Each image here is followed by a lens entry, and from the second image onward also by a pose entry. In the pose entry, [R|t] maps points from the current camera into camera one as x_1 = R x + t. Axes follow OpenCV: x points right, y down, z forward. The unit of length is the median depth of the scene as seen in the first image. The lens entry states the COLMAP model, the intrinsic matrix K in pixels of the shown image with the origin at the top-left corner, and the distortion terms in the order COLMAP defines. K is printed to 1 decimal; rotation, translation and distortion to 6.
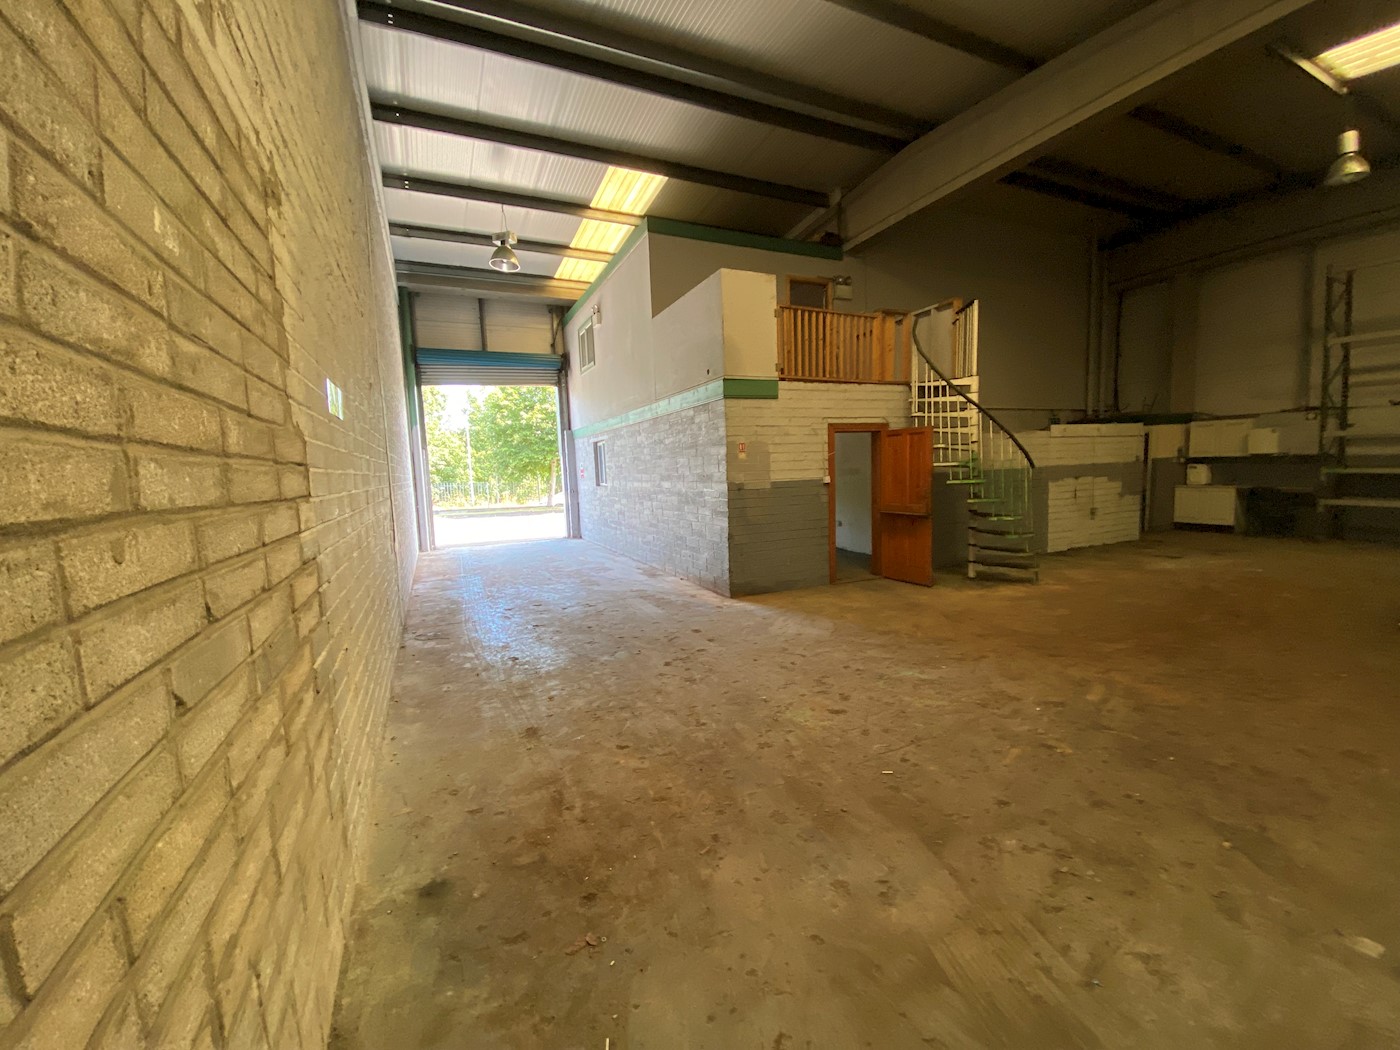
lens RADIAL K [[575.4, 0, 699.1], [0, 575.4, 529.7], [0, 0, 1]] dist [0.055182, -0.039762]
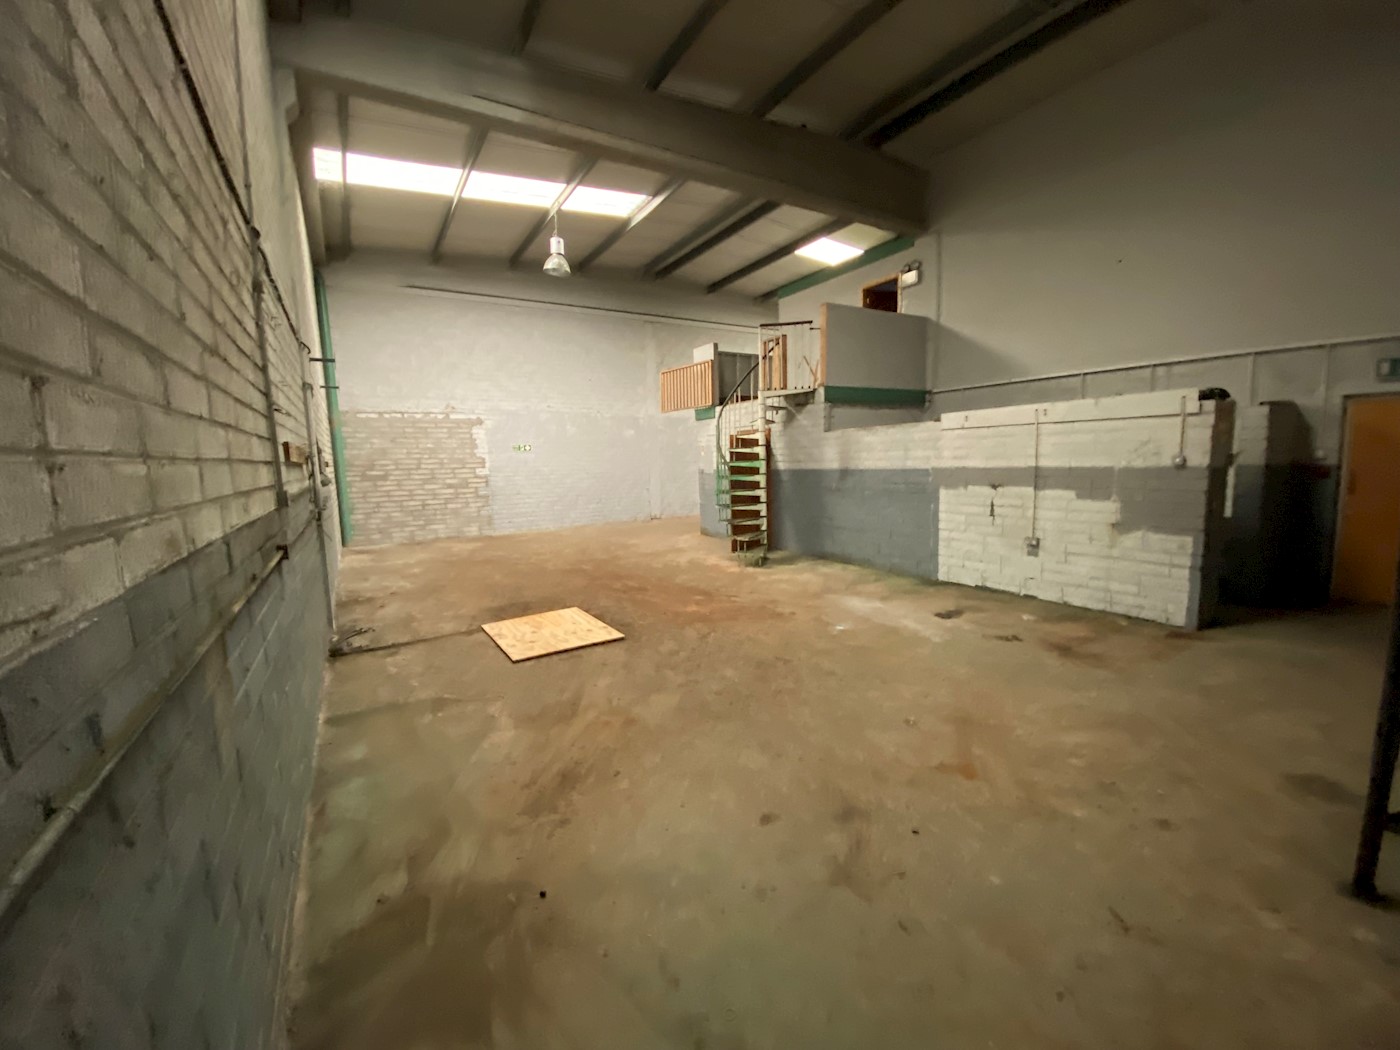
lens RADIAL K [[575.4, 0, 699.1], [0, 575.4, 529.7], [0, 0, 1]] dist [0.055182, -0.039762]
pose [[0.111006, 0.149526, -0.982507, 1.605060], [-0.084978, 0.986424, 0.140522, -0.131936], [0.990180, 0.067893, 0.122206, 0.729836]]
